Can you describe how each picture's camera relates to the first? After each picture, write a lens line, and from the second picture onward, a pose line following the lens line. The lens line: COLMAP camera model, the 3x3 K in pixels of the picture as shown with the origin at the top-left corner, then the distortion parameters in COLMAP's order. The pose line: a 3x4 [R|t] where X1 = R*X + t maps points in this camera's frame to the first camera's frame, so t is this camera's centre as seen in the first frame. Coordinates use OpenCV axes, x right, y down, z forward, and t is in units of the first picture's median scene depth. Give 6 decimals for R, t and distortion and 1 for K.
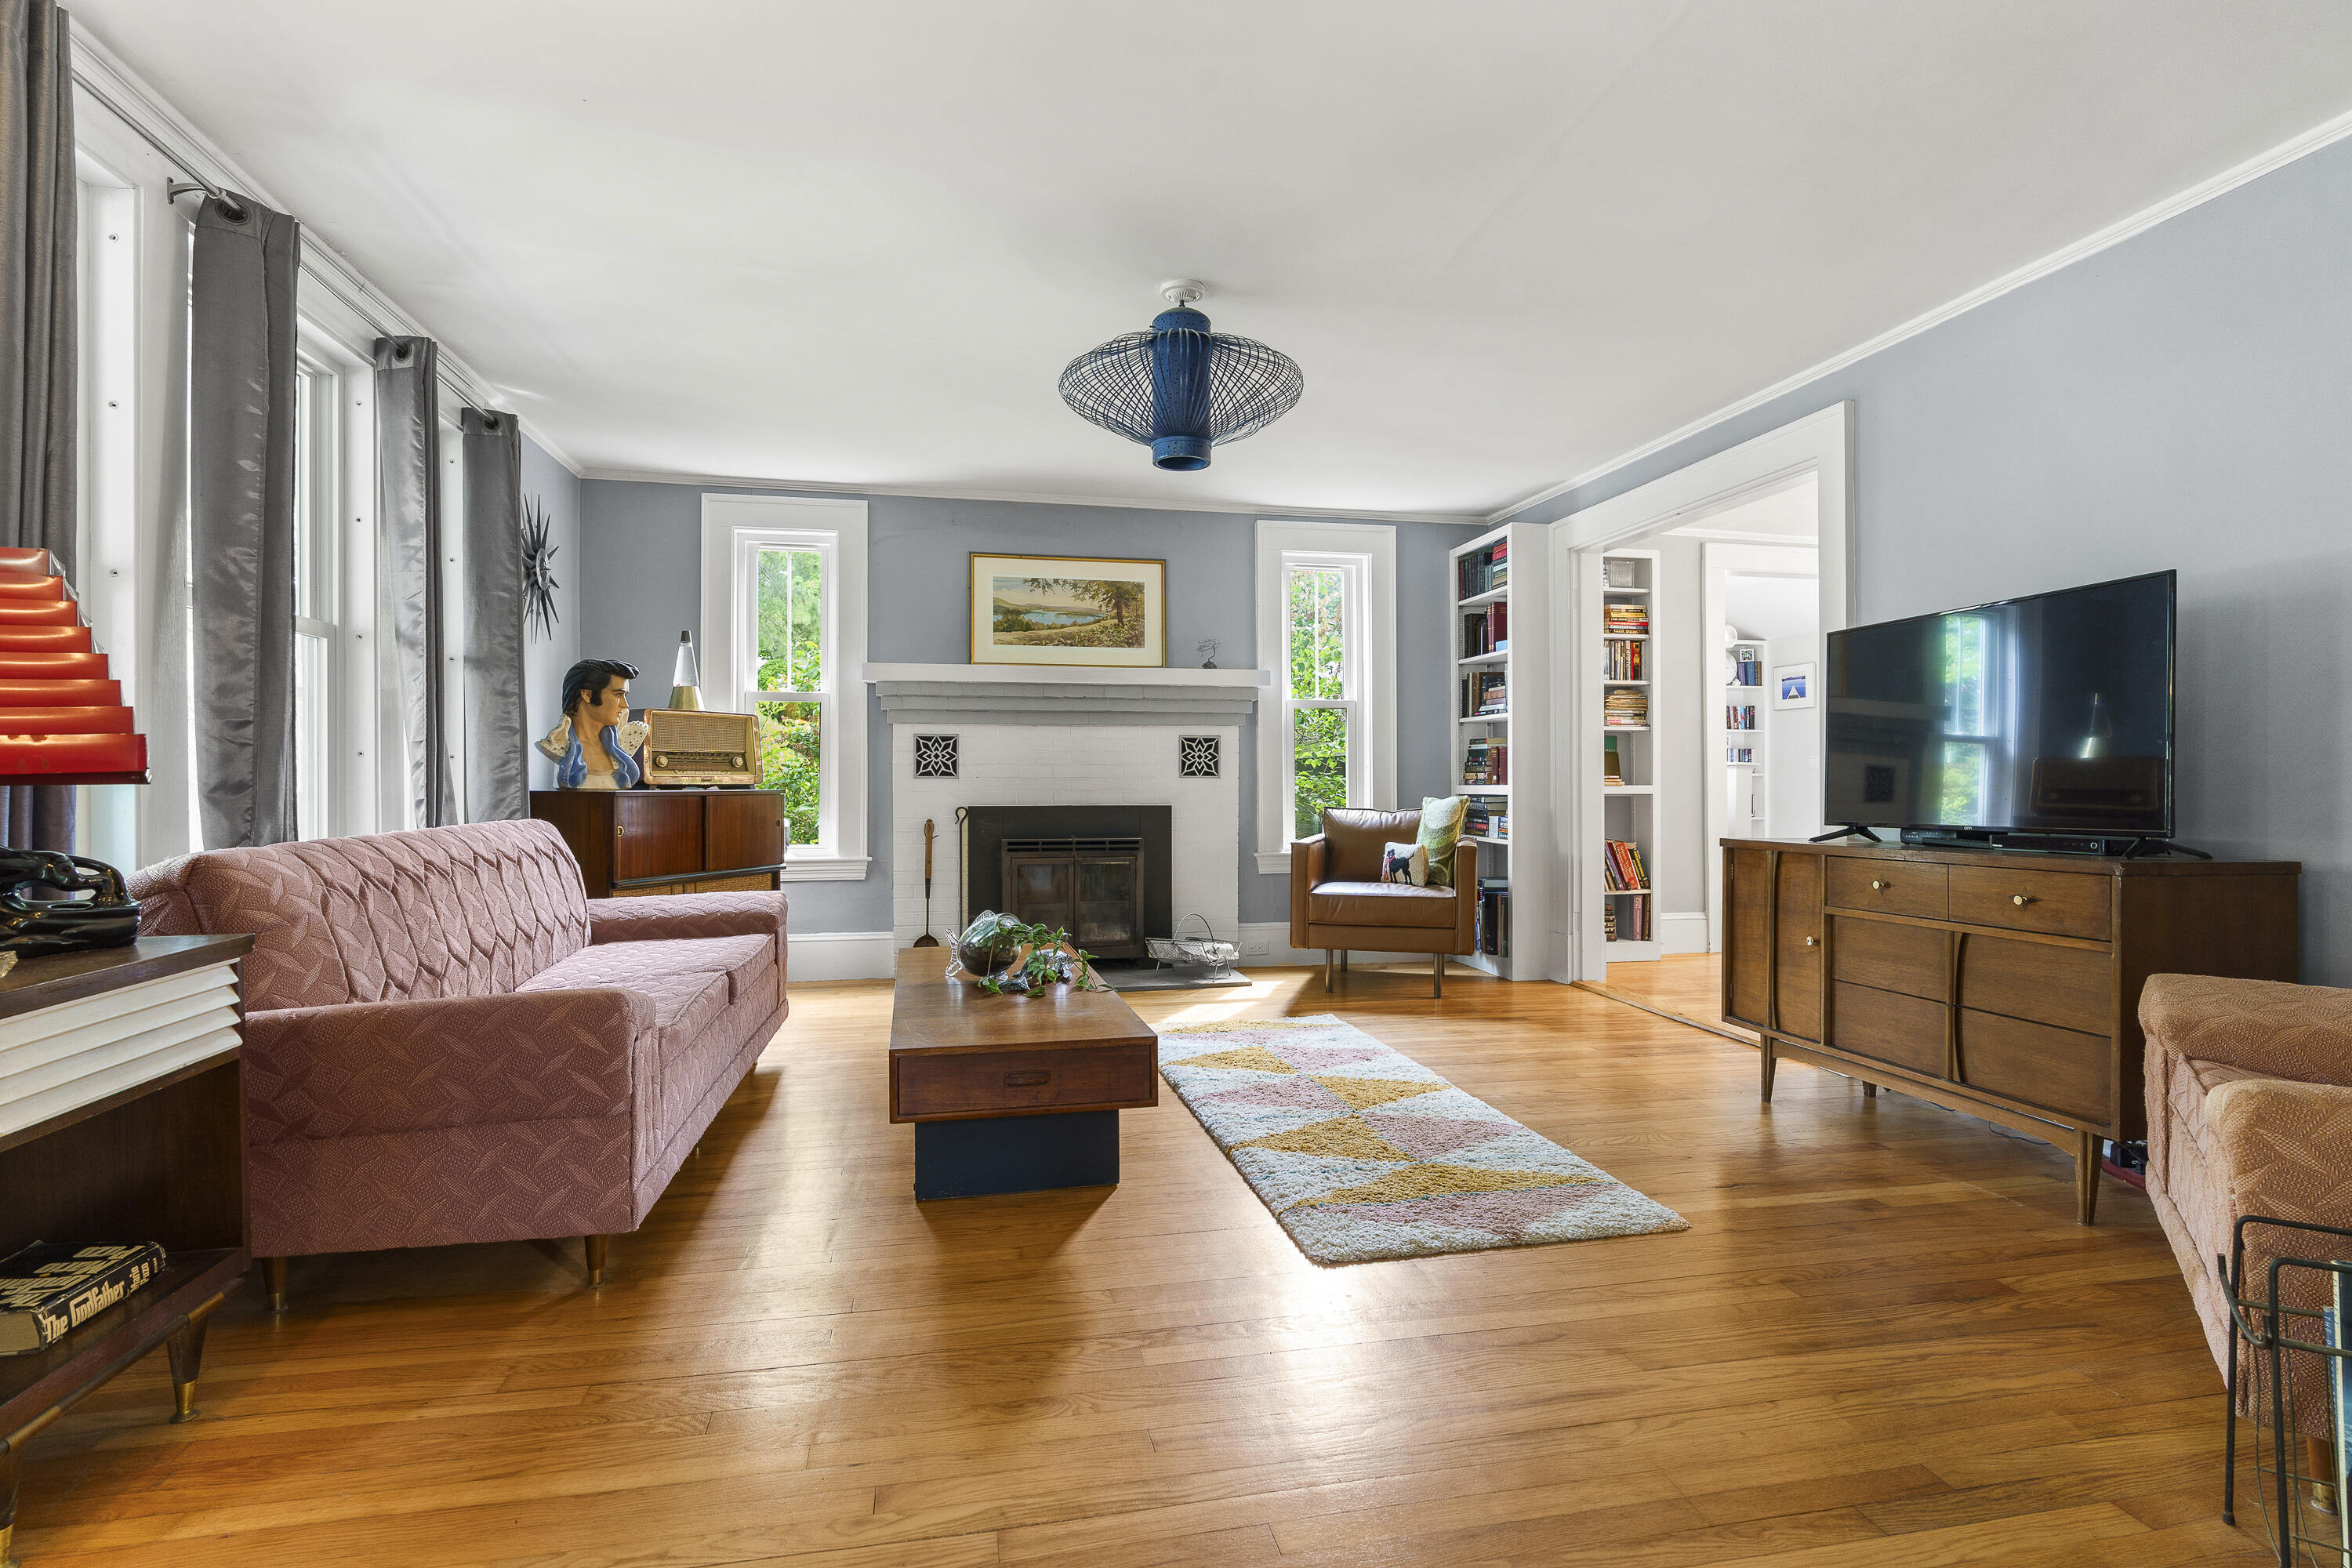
lens RADIAL K [[1125.3, 0, 1179.8], [0, 1125.3, 790.9], [0, 0, 1]] dist [-0.003489, 0.000664]
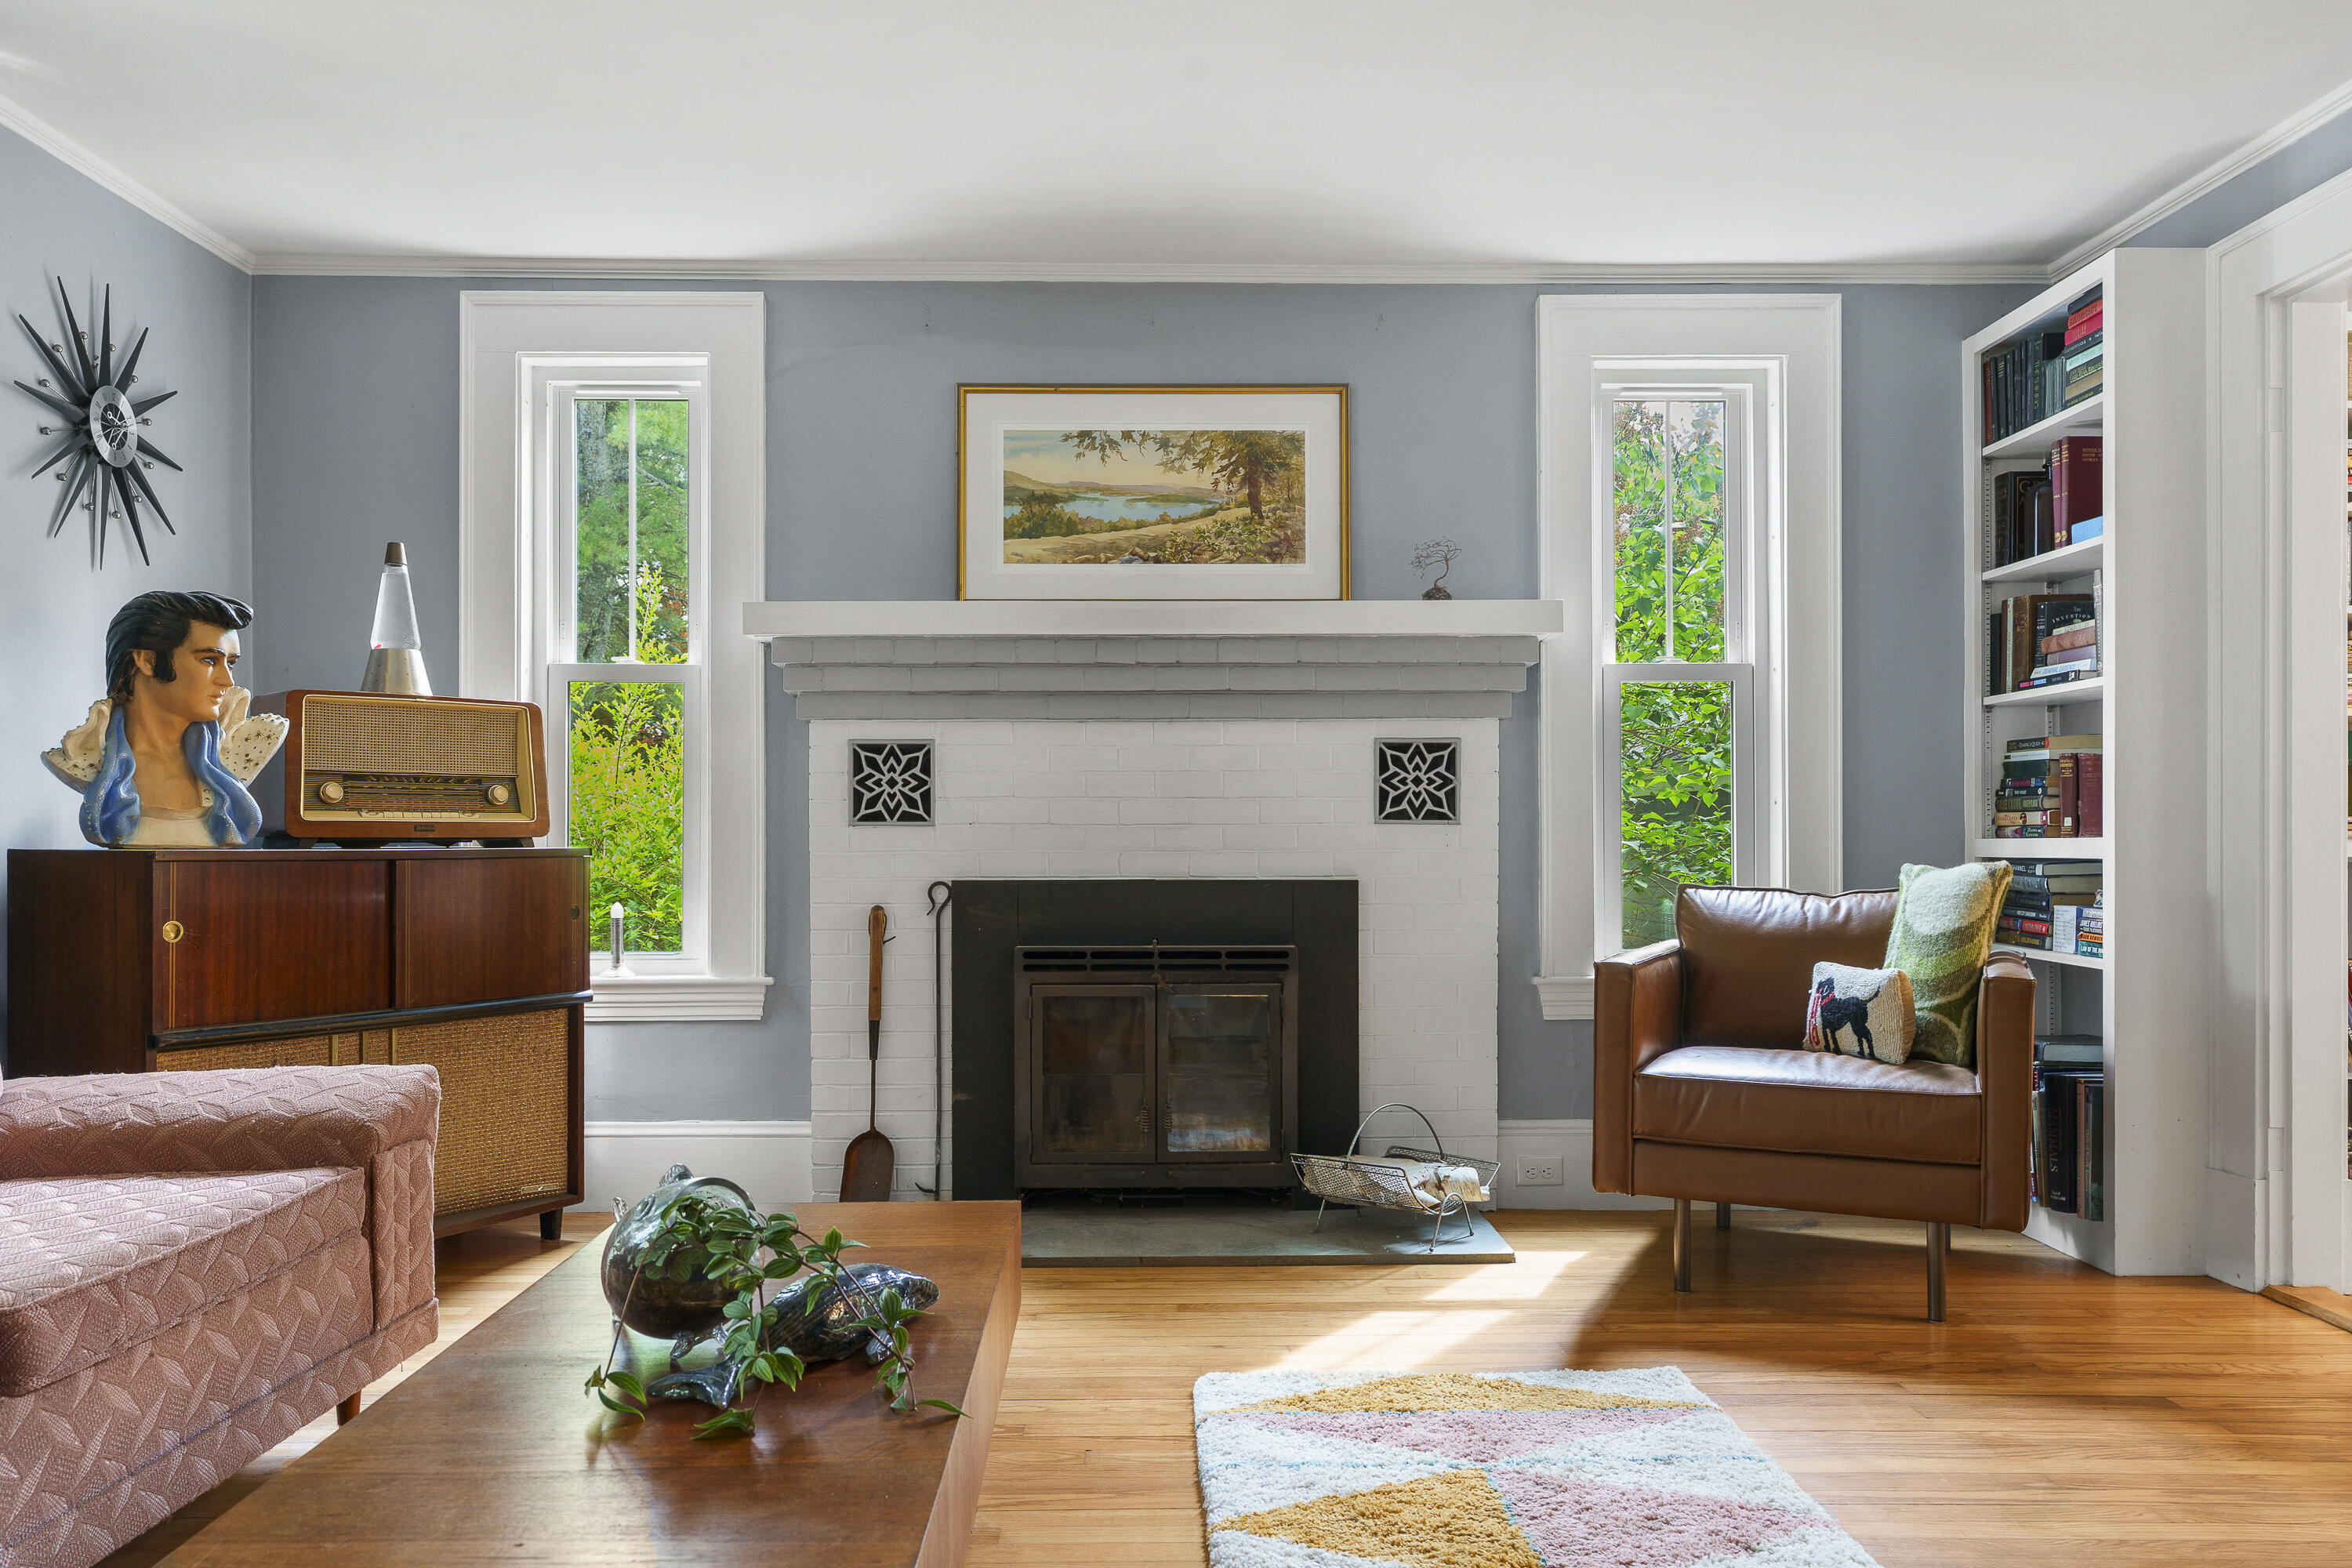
lens RADIAL K [[1695.2, 0, 1165.1], [0, 1695.2, 858.8], [0, 0, 1]] dist [0.008157, 0.000213]
pose [[0.981023, 0.000841, -0.193890, 0.056292], [0.000026, 0.999990, 0.004472, 0.000375], [0.193892, -0.004392, 0.981013, 0.264227]]
